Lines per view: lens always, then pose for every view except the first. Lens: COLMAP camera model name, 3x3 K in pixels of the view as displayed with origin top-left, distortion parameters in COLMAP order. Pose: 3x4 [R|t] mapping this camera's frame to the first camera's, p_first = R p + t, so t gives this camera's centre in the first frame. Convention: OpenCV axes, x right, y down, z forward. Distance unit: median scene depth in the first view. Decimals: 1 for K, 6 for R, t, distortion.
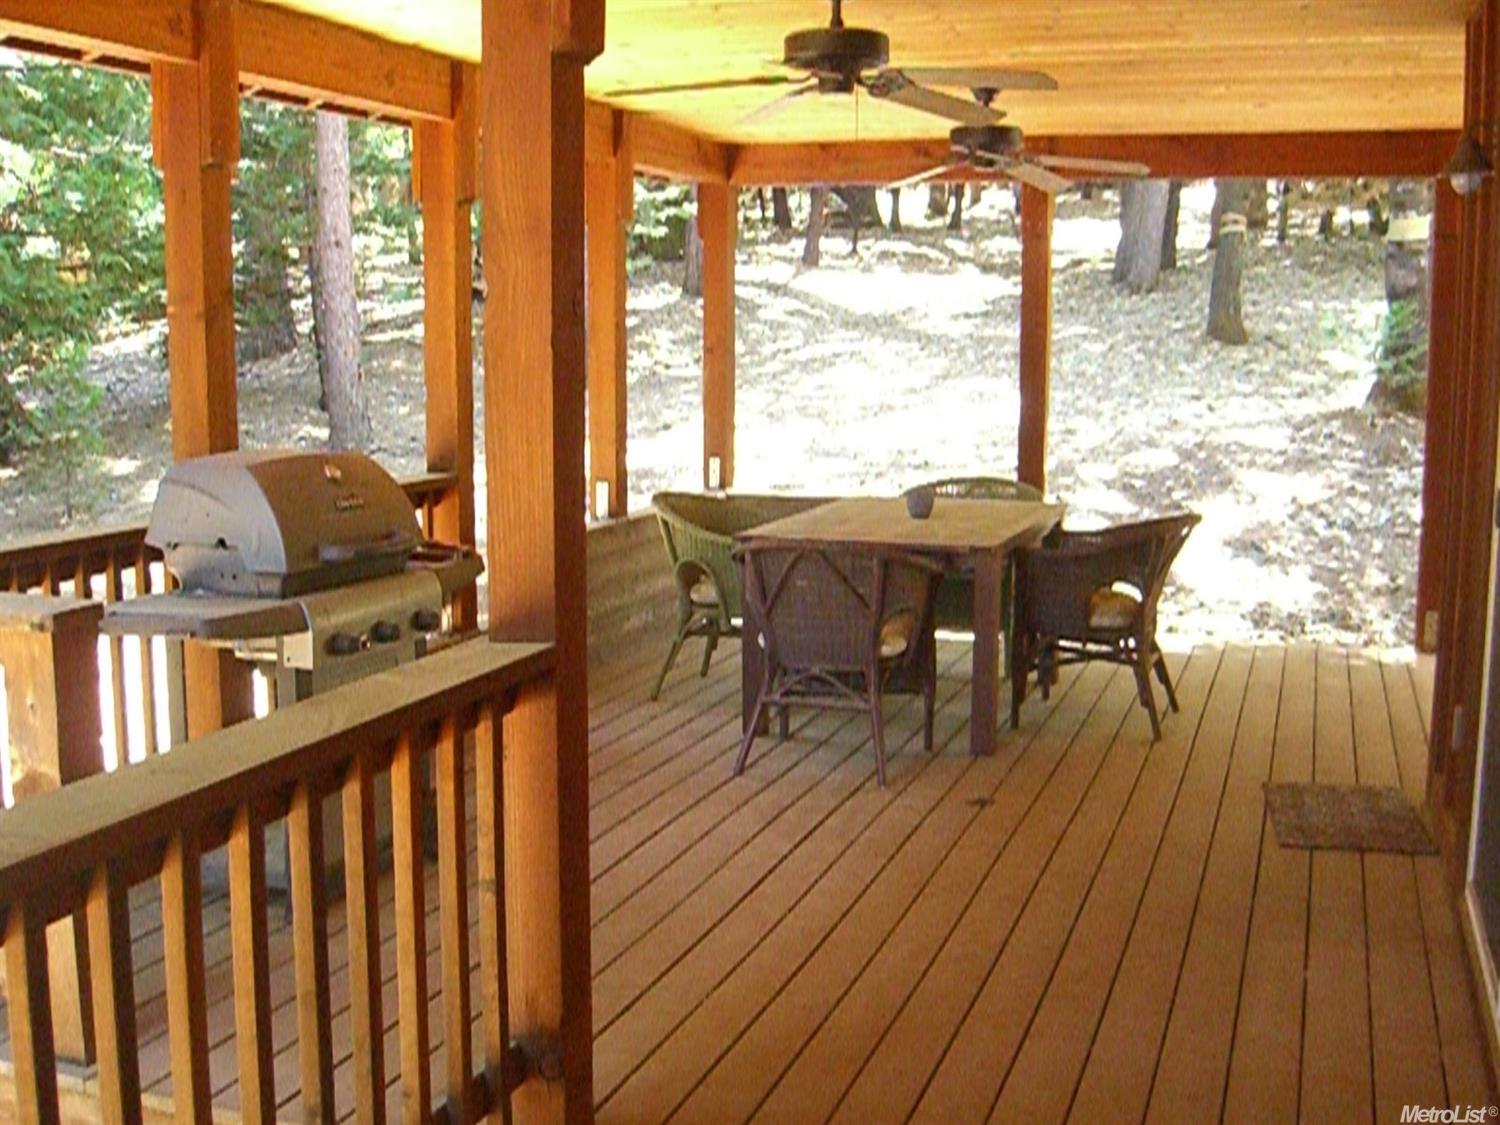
lens RADIAL K [[1686.3, 0, 750.0], [0, 1686.3, 562.5], [0, 0, 1]] dist [-0.121242, -0.003357]
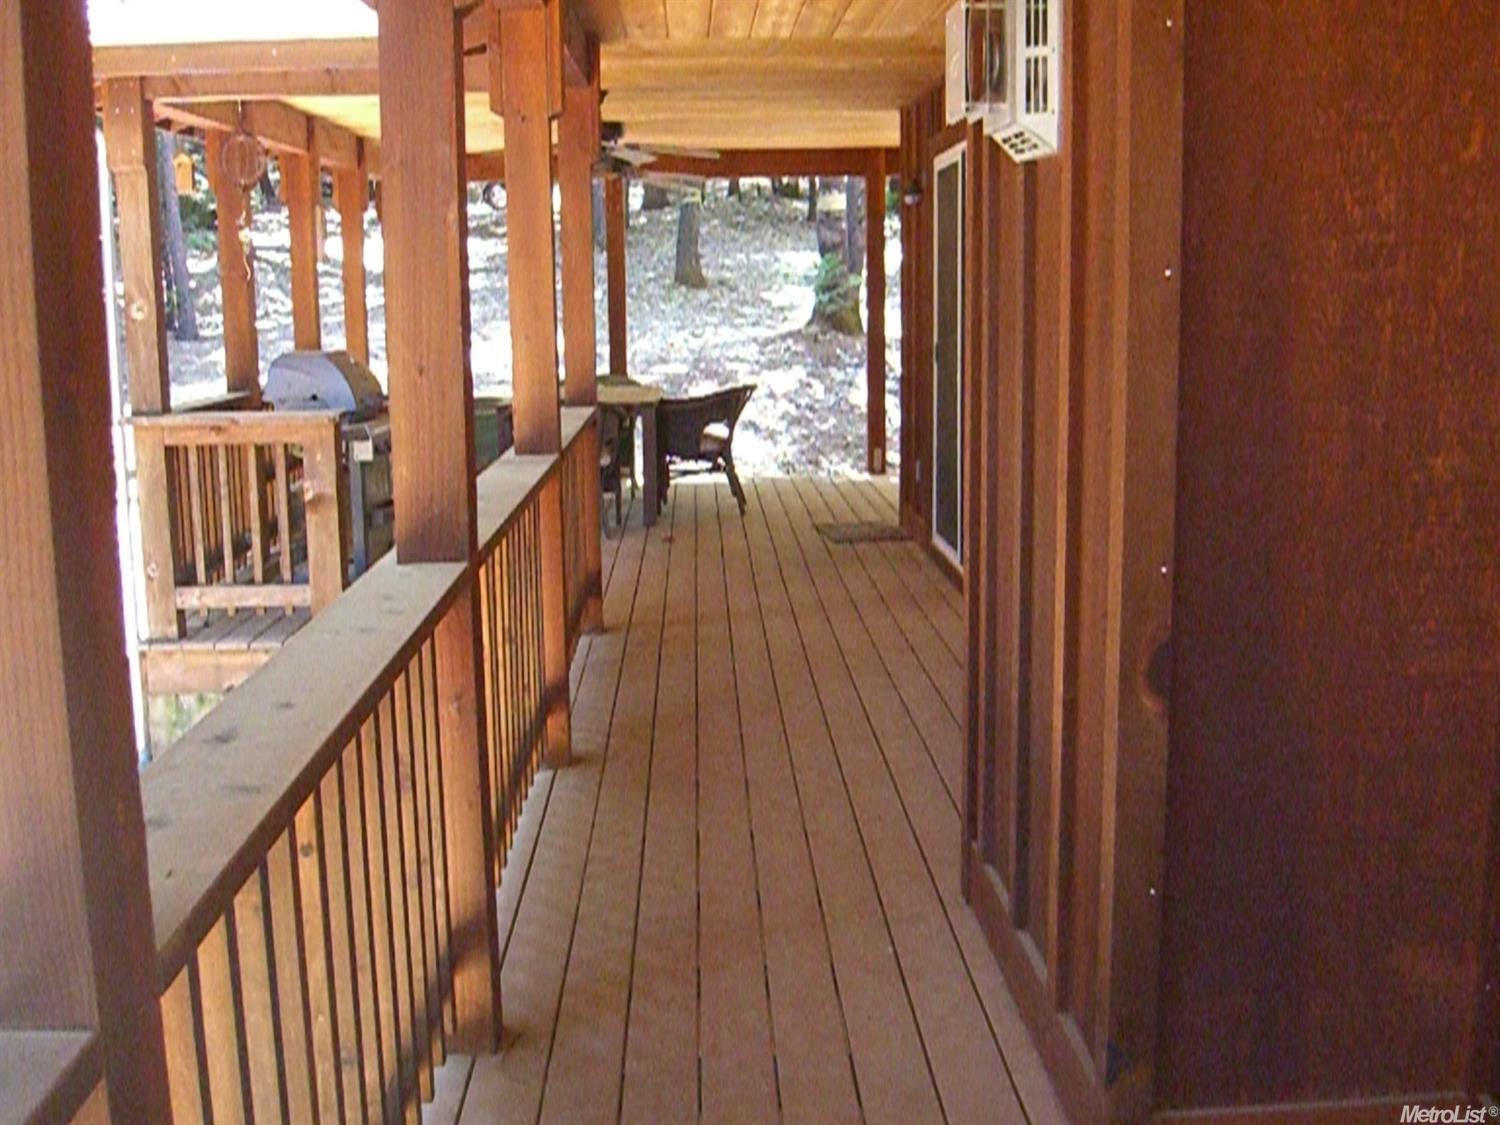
lens RADIAL K [[1686.3, 0, 750.0], [0, 1686.3, 562.5], [0, 0, 1]] dist [-0.121242, -0.003357]
pose [[0.935132, -0.073779, 0.346532, -0.184570], [0.064705, 0.997192, 0.037698, 0.047211], [-0.348341, -0.012830, 0.937280, -0.326637]]
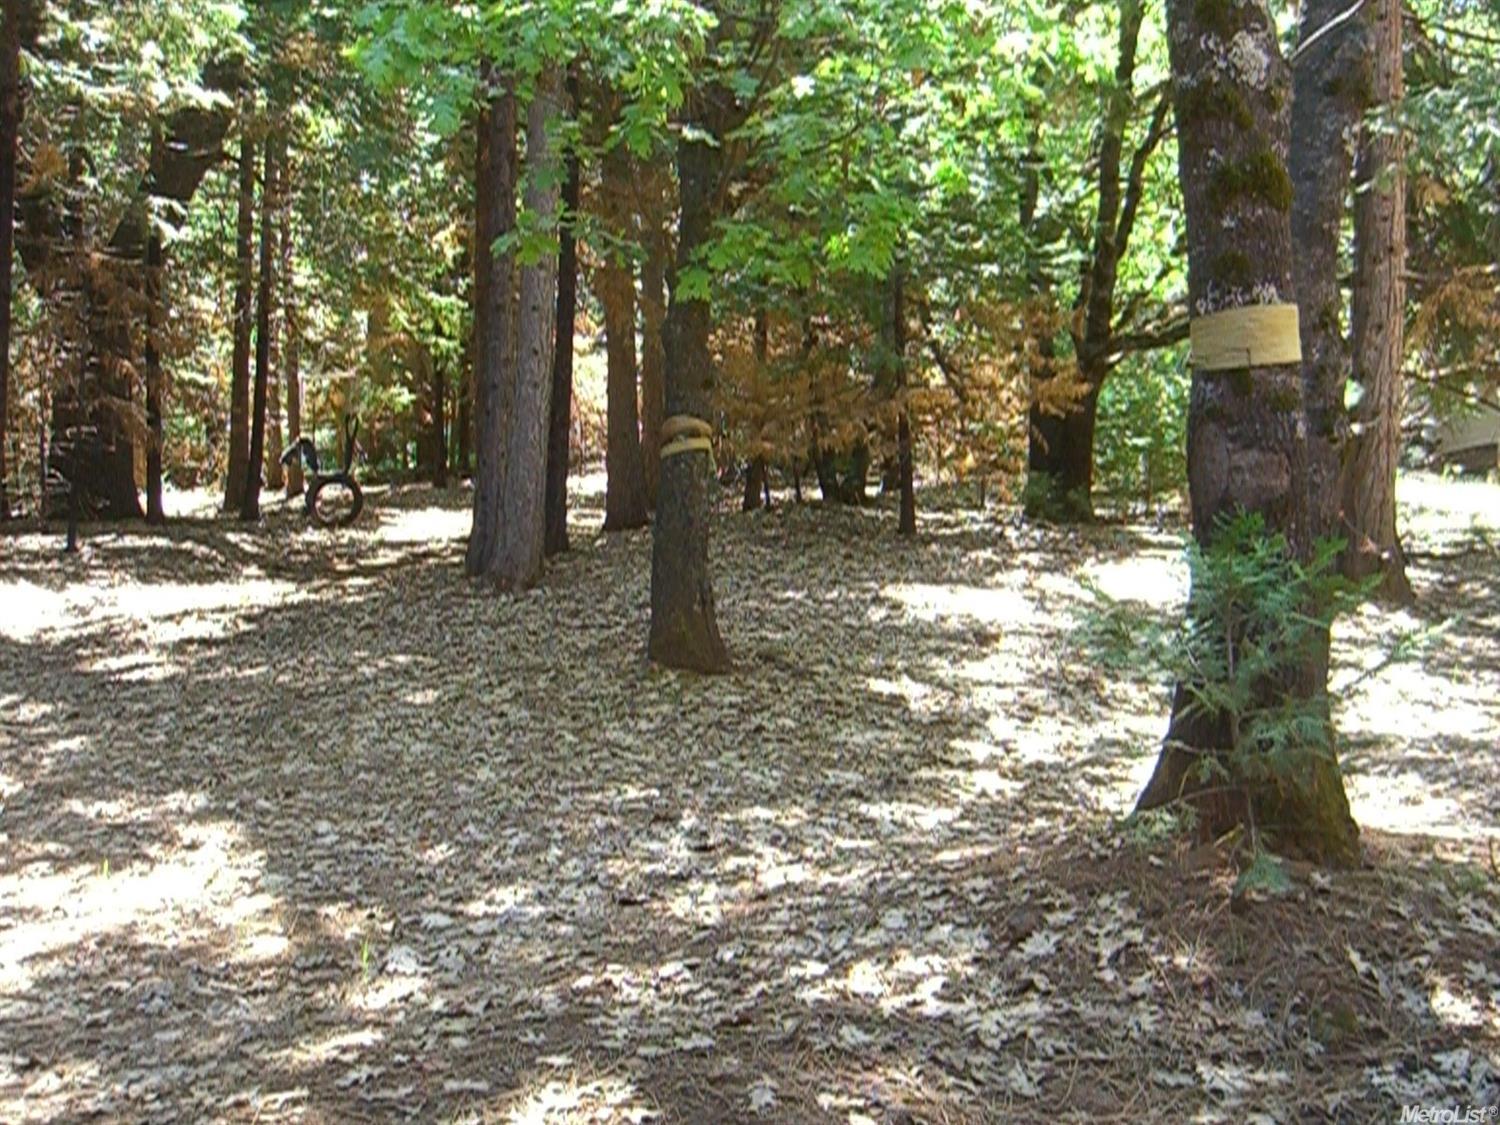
lens RADIAL K [[1686.3, 0, 750.0], [0, 1686.3, 562.5], [0, 0, 1]] dist [-0.121242, -0.003357]
pose [[0.933231, -0.026608, 0.358290, 0.159459], [0.094003, 0.980597, -0.172025, -0.098019], [-0.346761, 0.194219, 0.917625, 0.680559]]
